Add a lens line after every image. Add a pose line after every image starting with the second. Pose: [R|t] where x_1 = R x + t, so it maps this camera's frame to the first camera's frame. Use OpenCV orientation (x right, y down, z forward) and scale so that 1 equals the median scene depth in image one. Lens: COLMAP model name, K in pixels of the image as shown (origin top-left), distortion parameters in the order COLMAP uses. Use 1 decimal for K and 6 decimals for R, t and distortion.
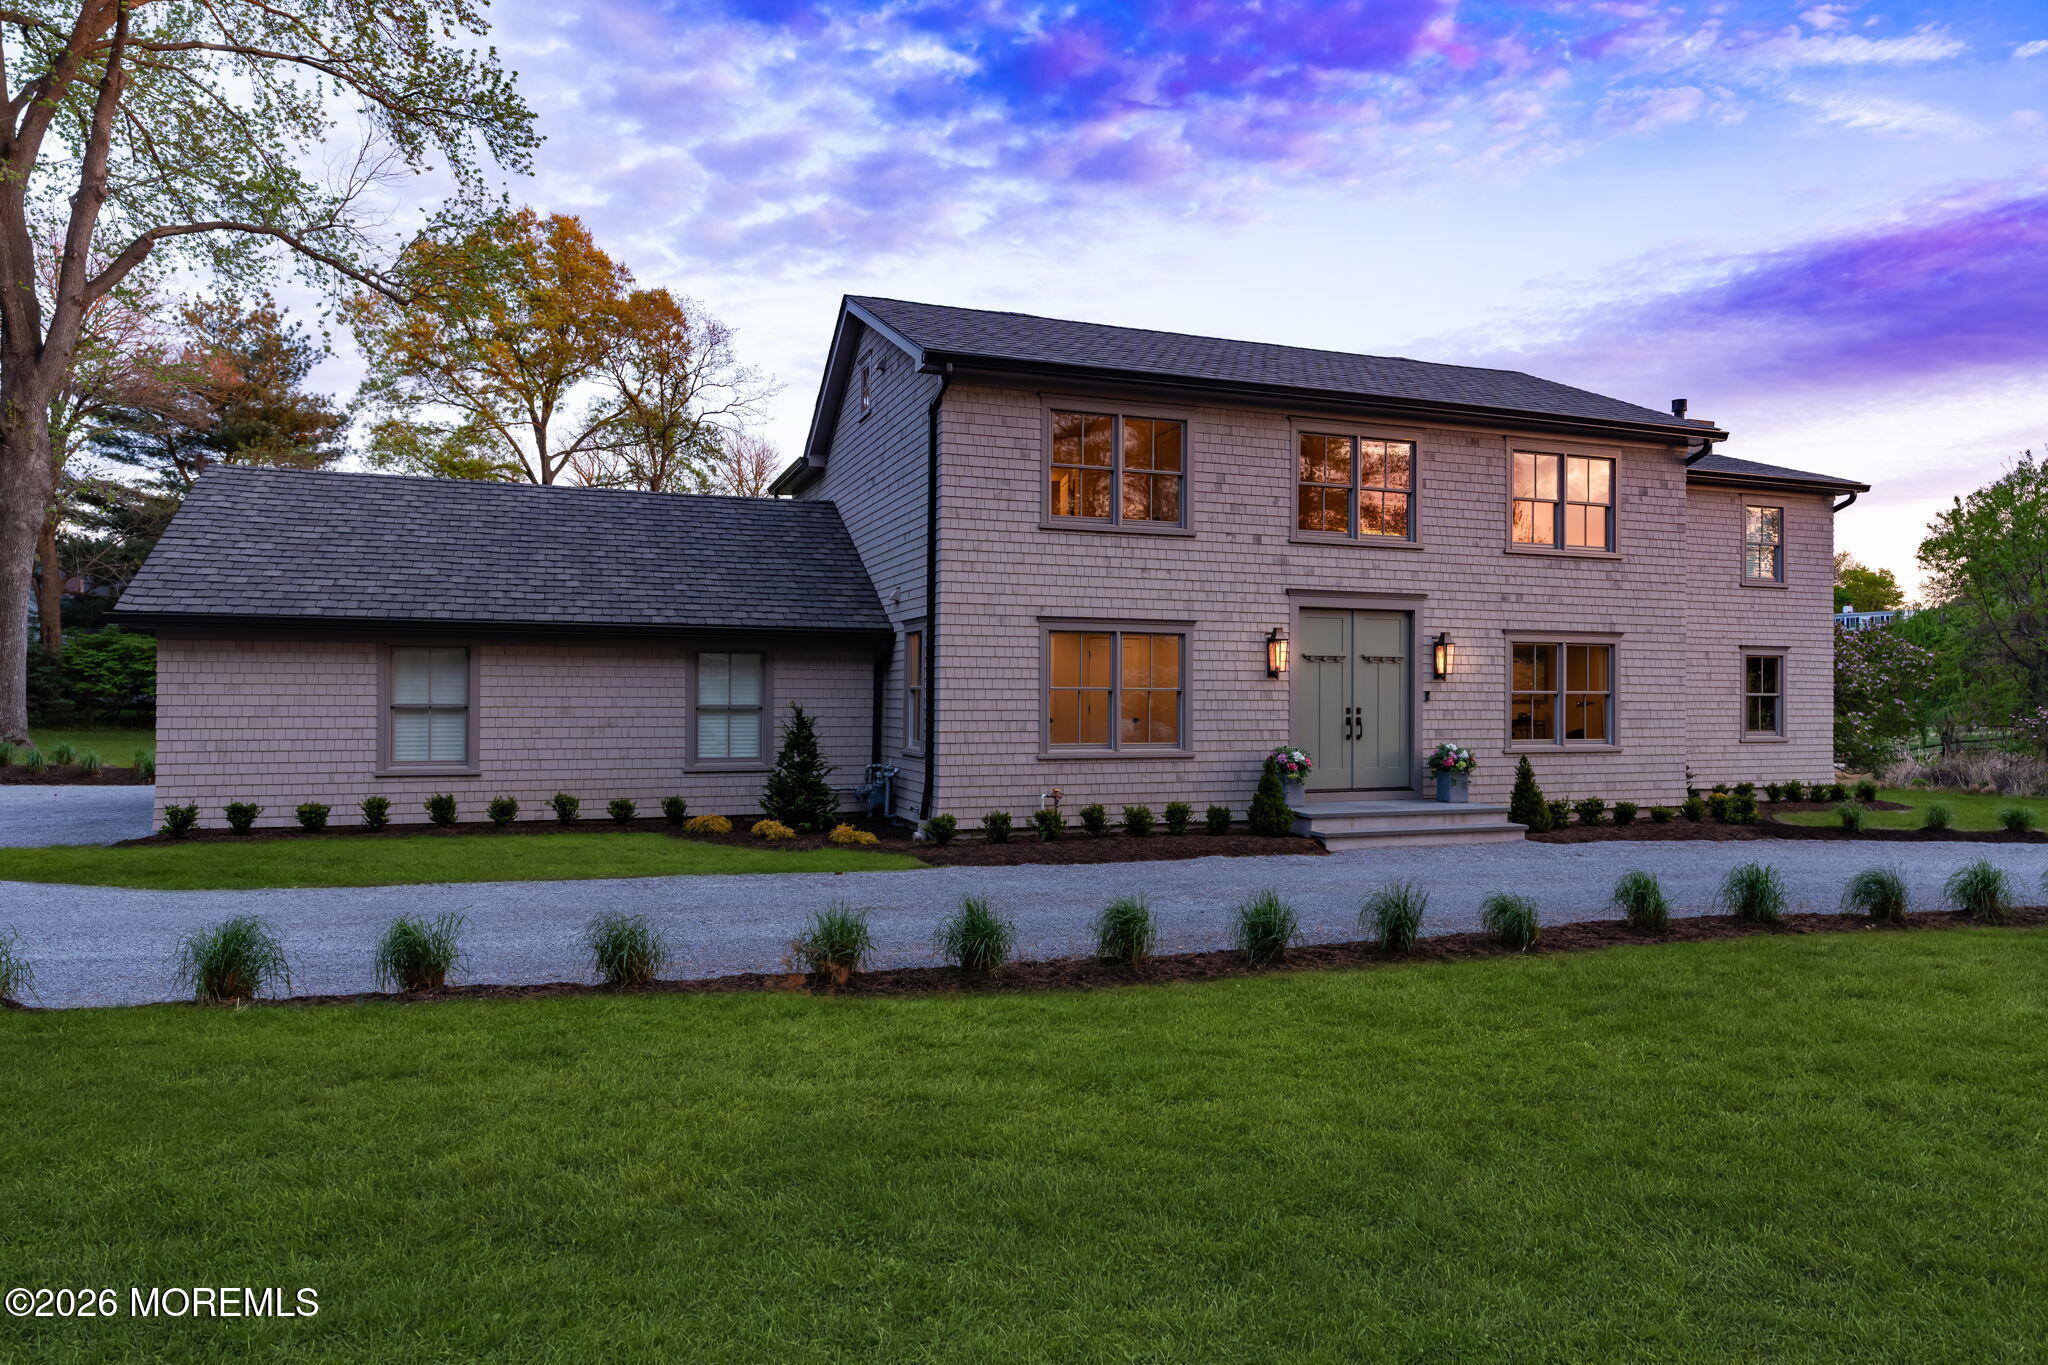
lens RADIAL K [[1234.9, 0, 996.8], [0, 1234.9, 689.3], [0, 0, 1]] dist [-0.003277, 0.000313]
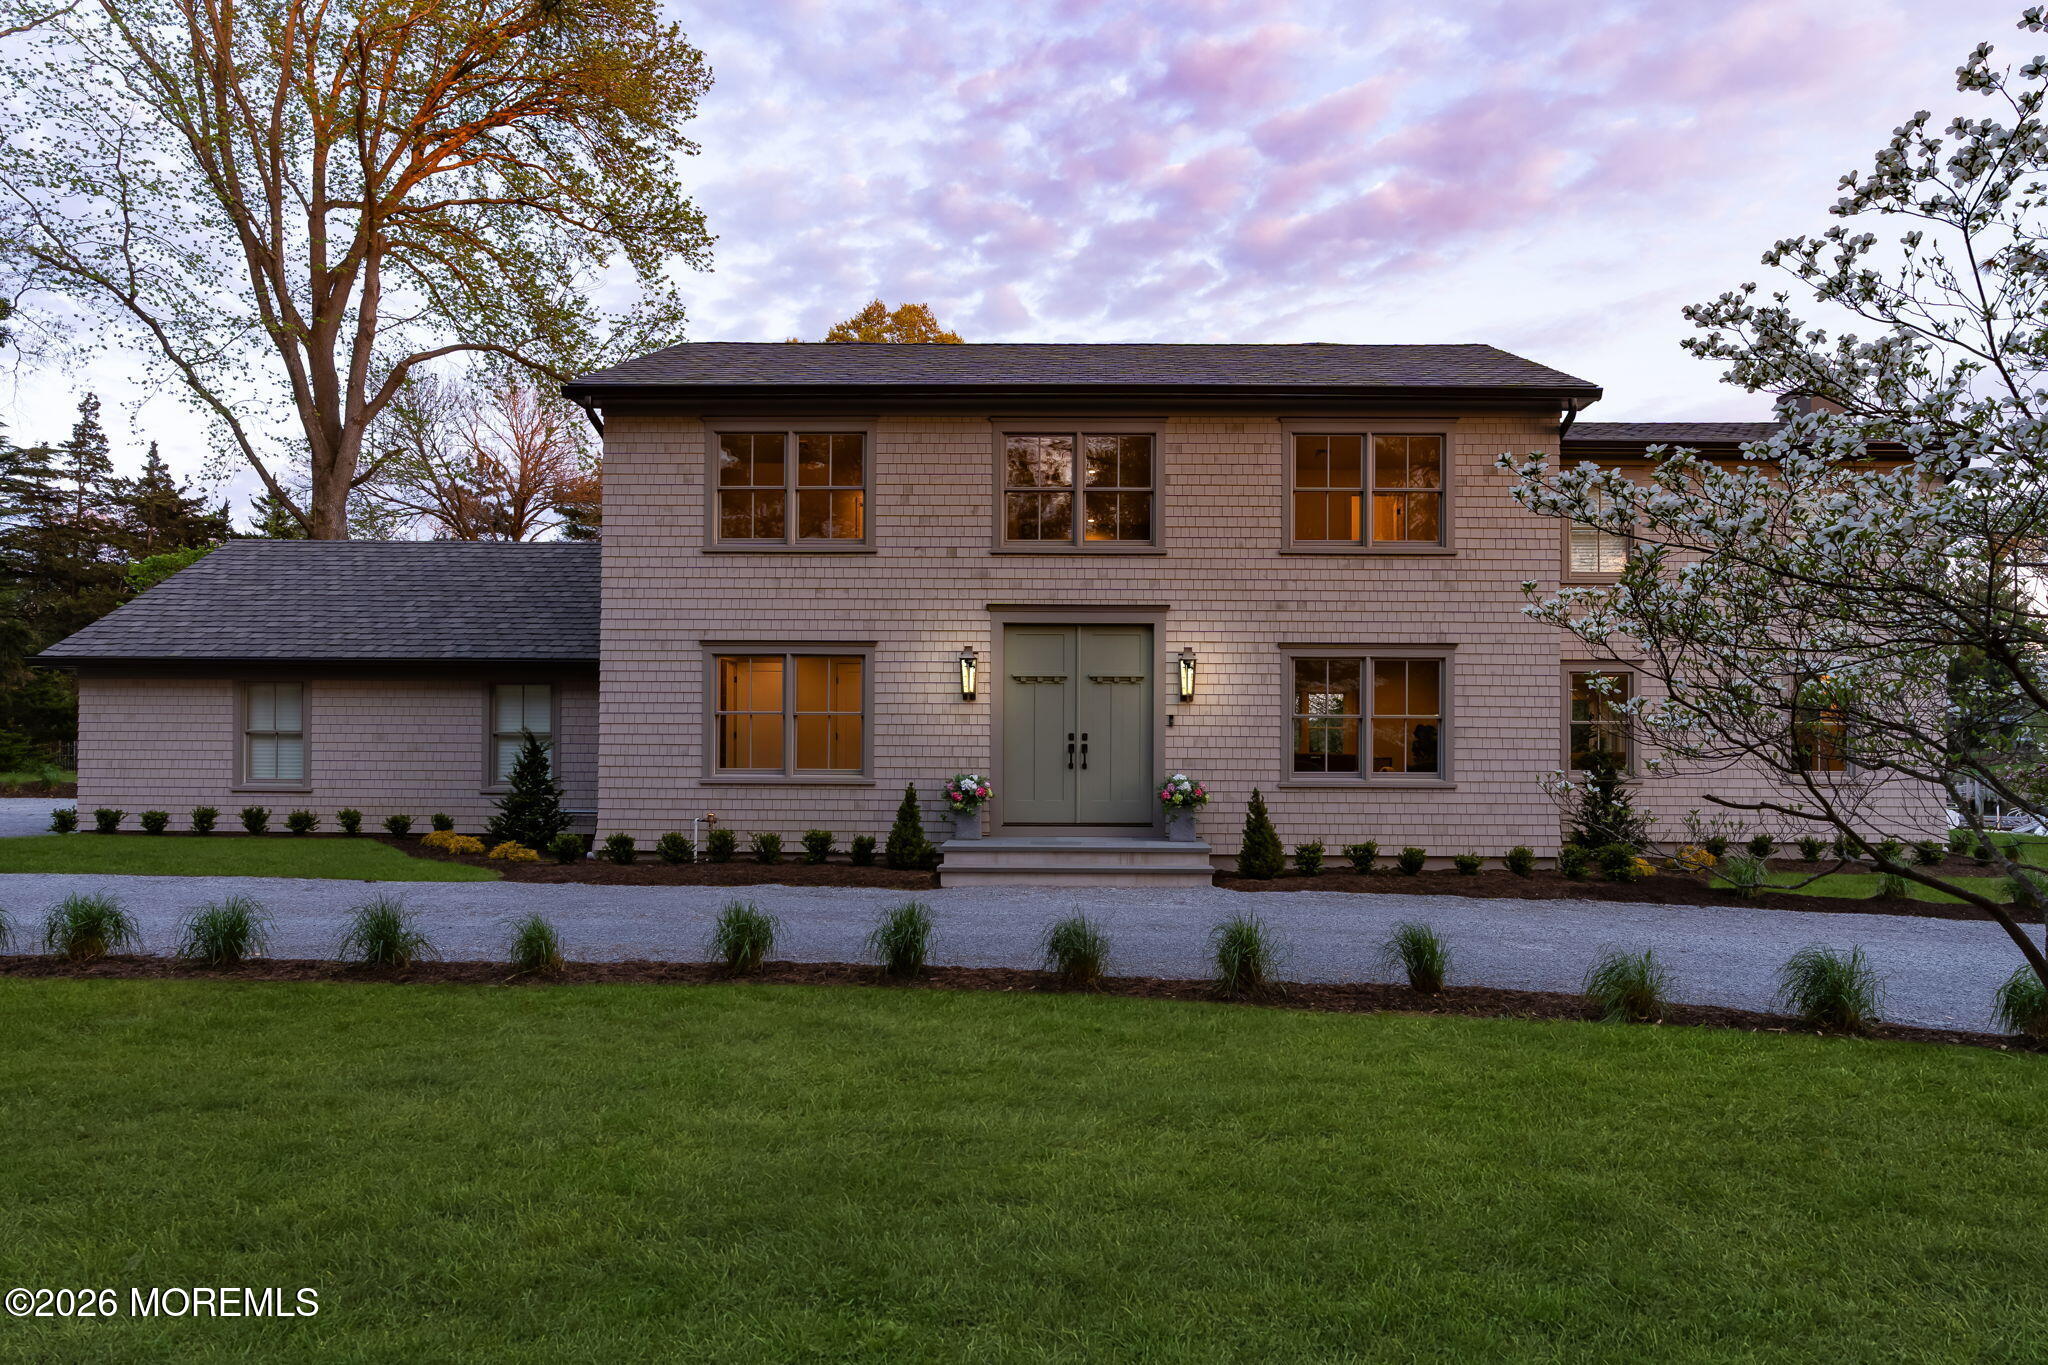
lens RADIAL K [[1195.0, 0, 1024.9], [0, 1195.0, 737.2], [0, 0, 1]] dist [-0.013016, 0.000570]
pose [[0.938848, -0.001198, -0.344330, 0.575292], [0.000867, 0.999999, -0.001114, 0.019296], [0.344331, 0.000747, 0.938848, 0.173041]]
